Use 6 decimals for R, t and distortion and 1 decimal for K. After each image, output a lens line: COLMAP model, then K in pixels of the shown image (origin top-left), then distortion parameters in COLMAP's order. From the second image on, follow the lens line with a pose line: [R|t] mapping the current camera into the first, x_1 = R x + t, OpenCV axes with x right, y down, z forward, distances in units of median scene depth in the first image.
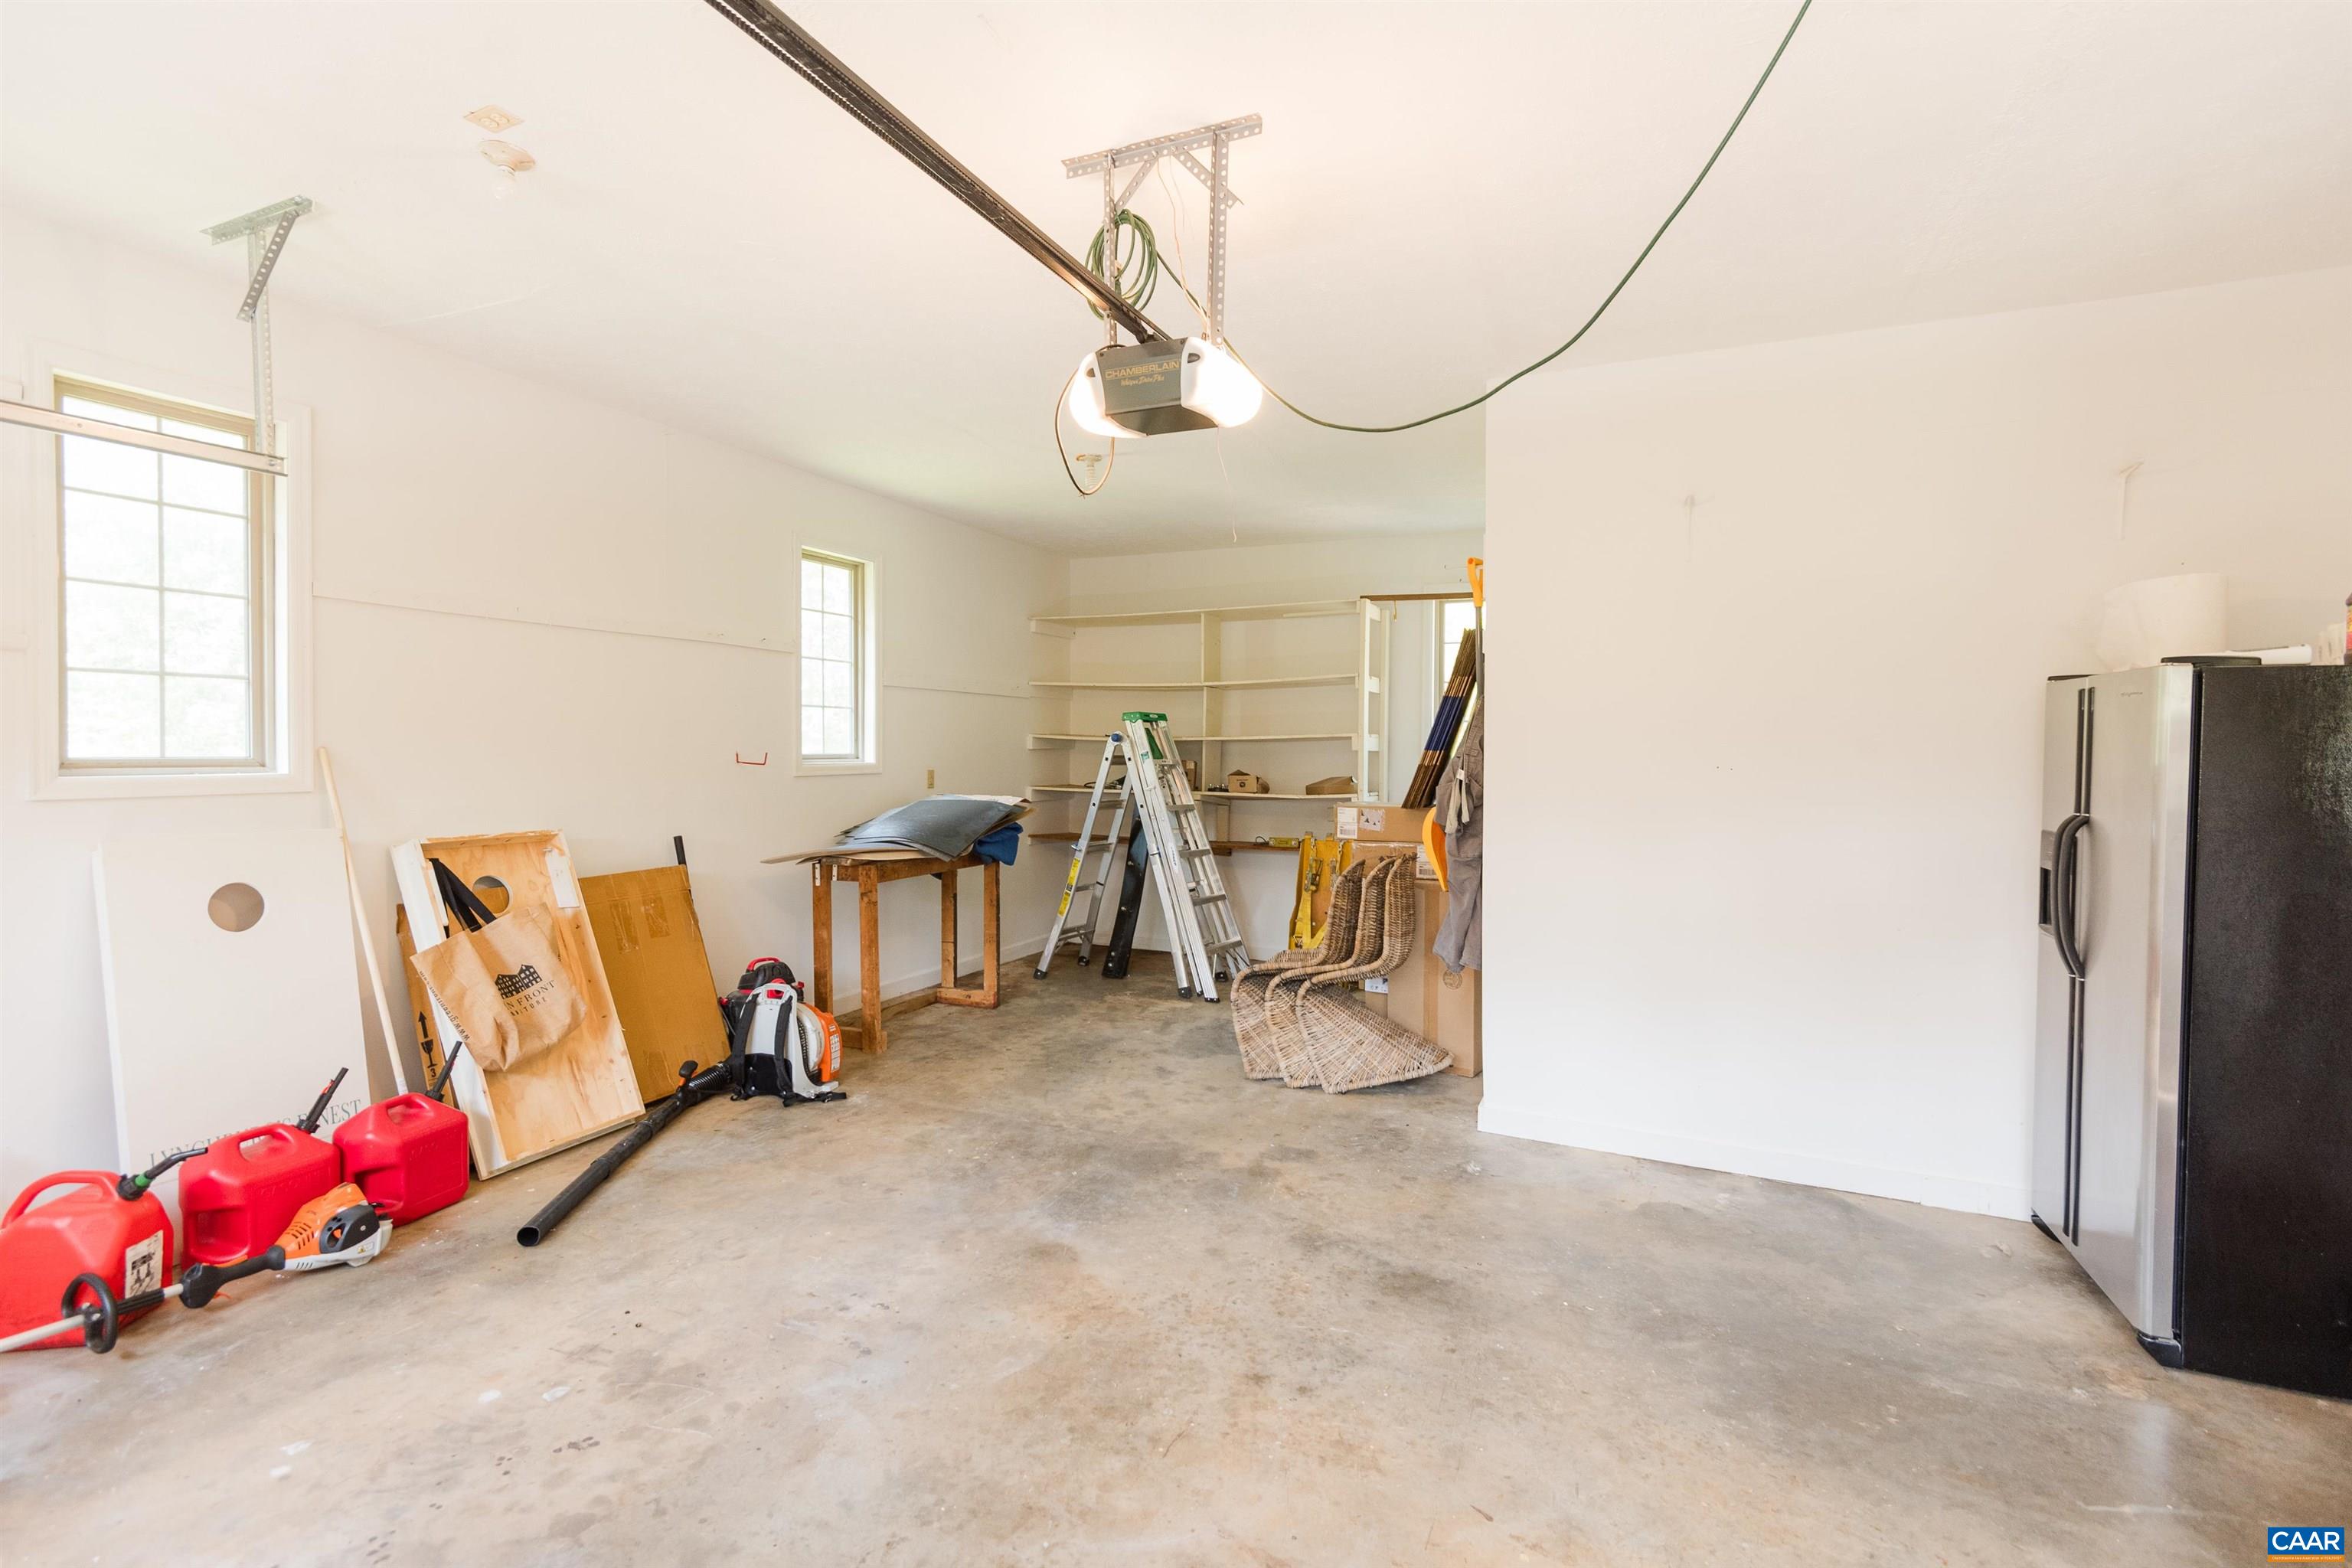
lens RADIAL K [[1097.1, 0, 1175.2], [0, 1097.1, 776.7], [0, 0, 1]] dist [0.000621, 0.000126]
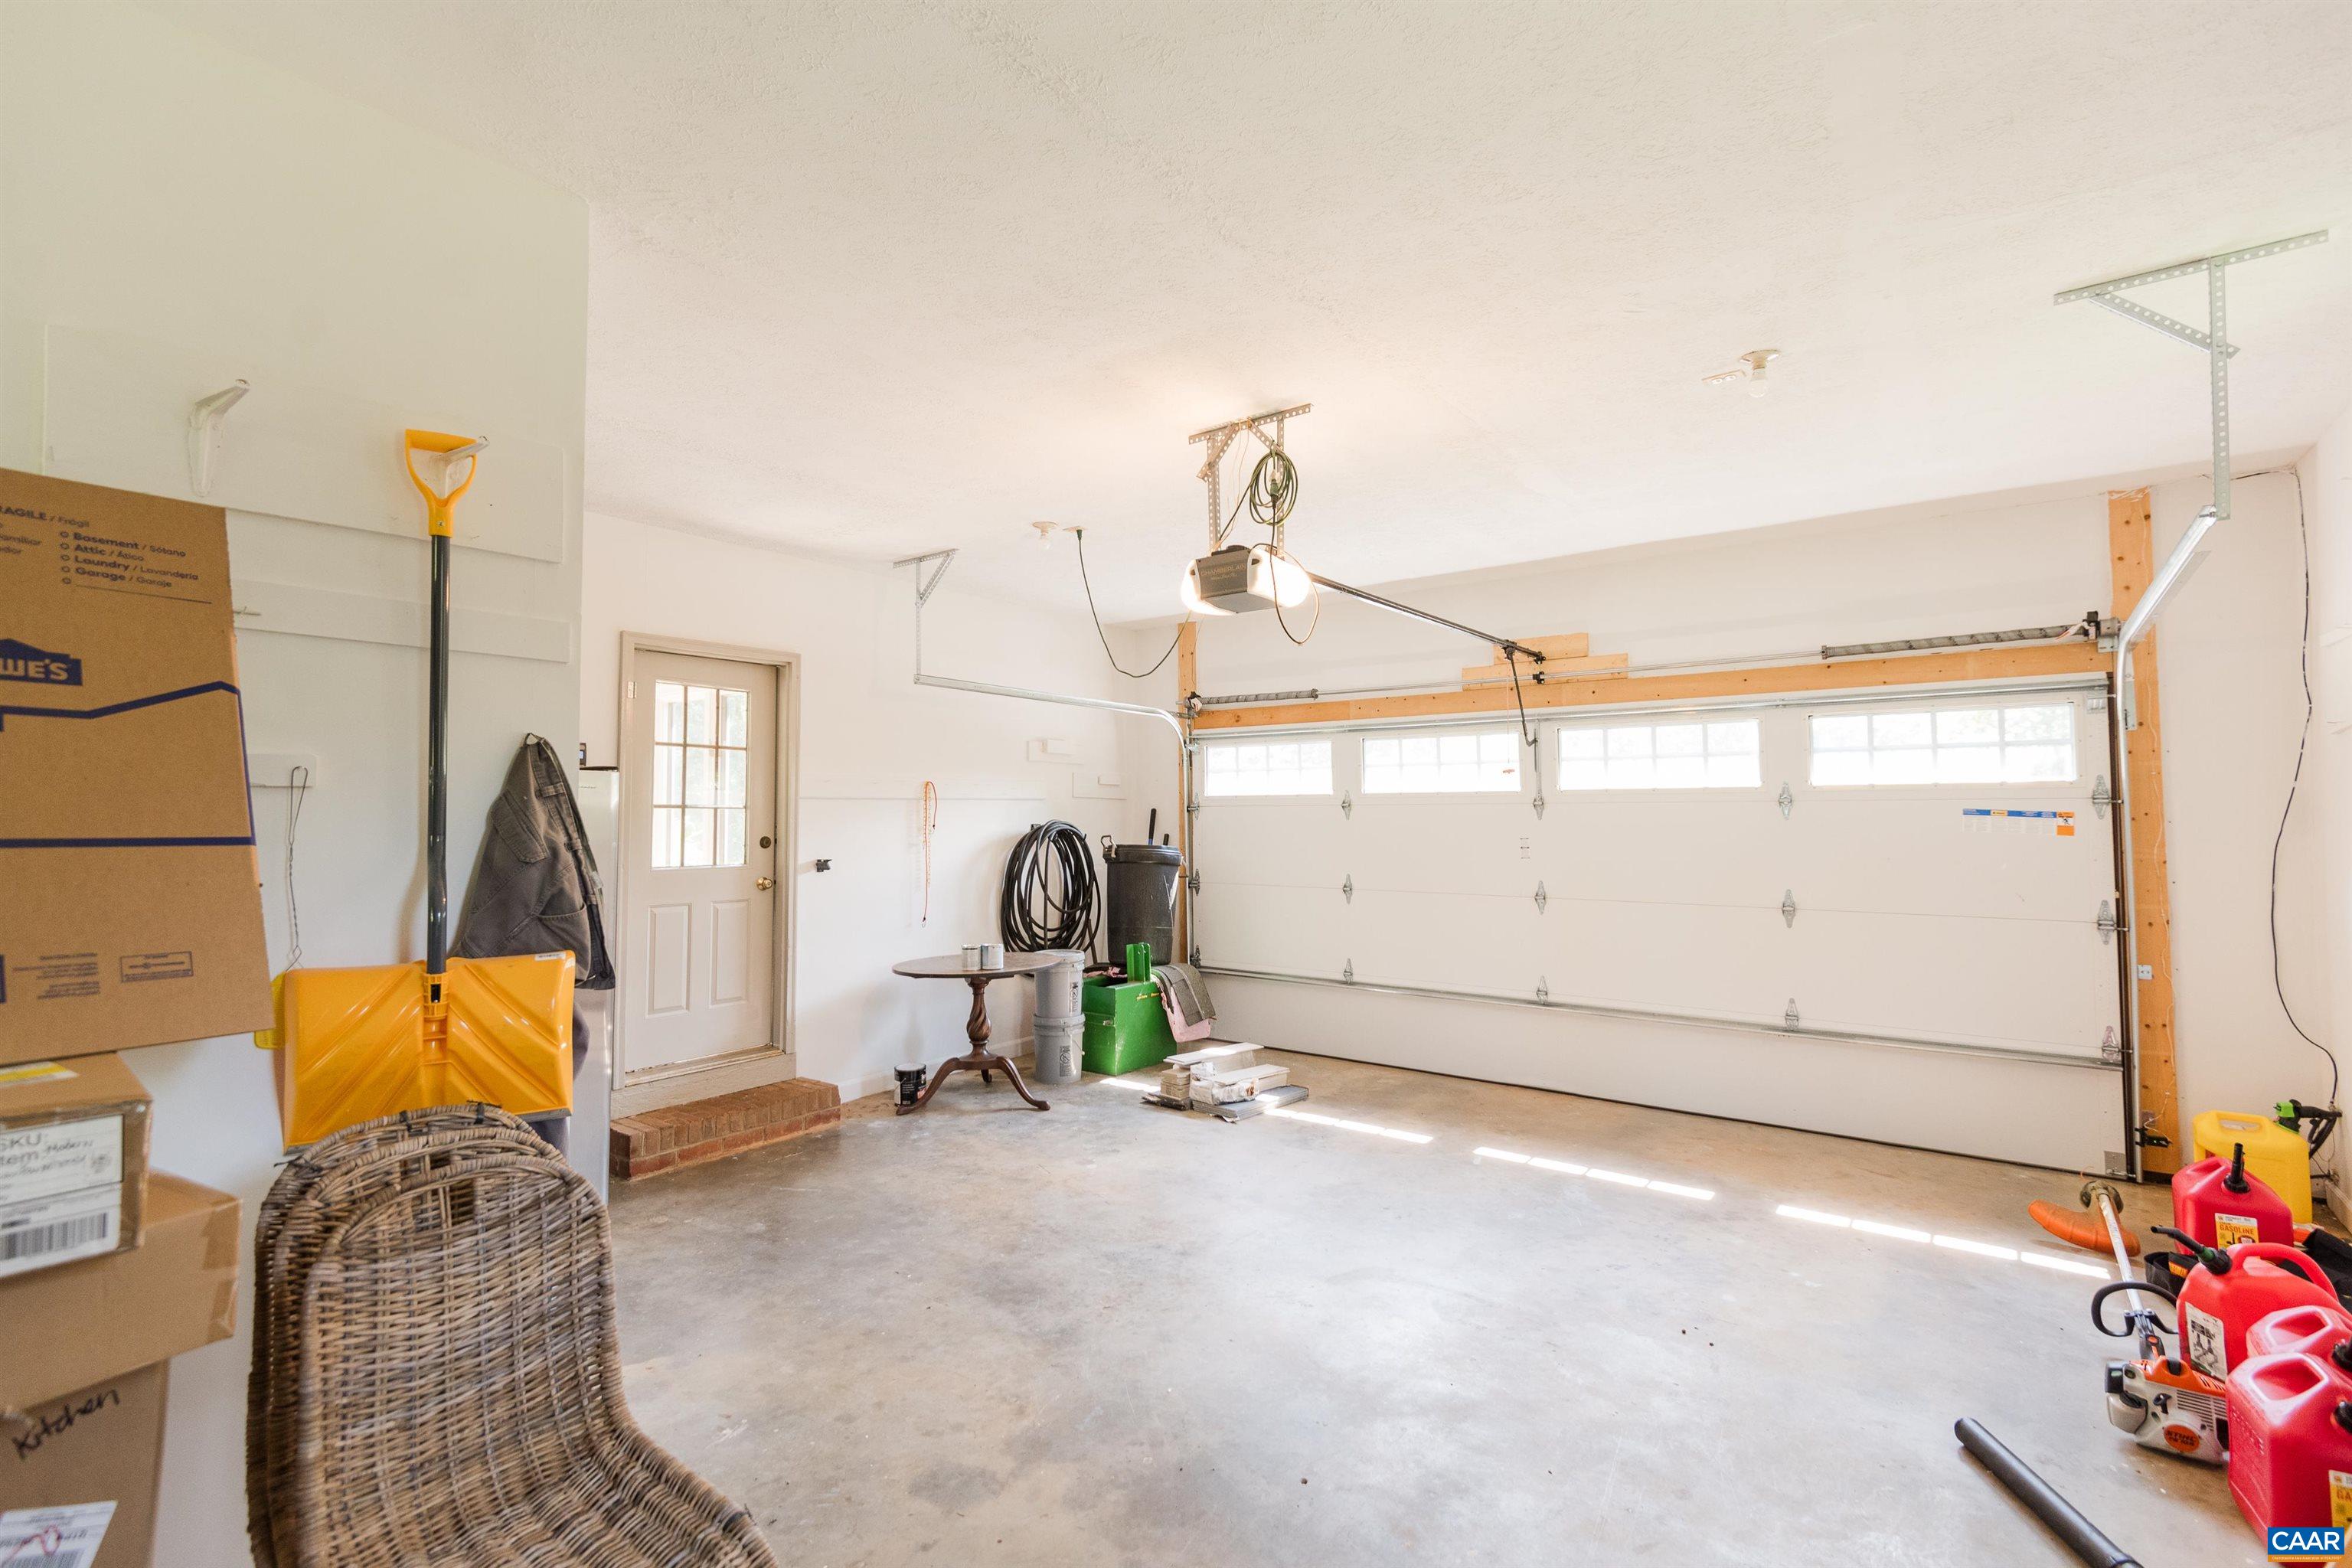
lens RADIAL K [[1097.1, 0, 1175.3], [0, 1097.1, 781.9], [0, 0, 1]] dist [0.000621, 0.000126]
pose [[-0.975720, 0.001592, 0.219014, -0.203545], [0.000442, 0.999986, -0.005300, -0.068649], [-0.219019, -0.005075, -0.975707, 2.084411]]
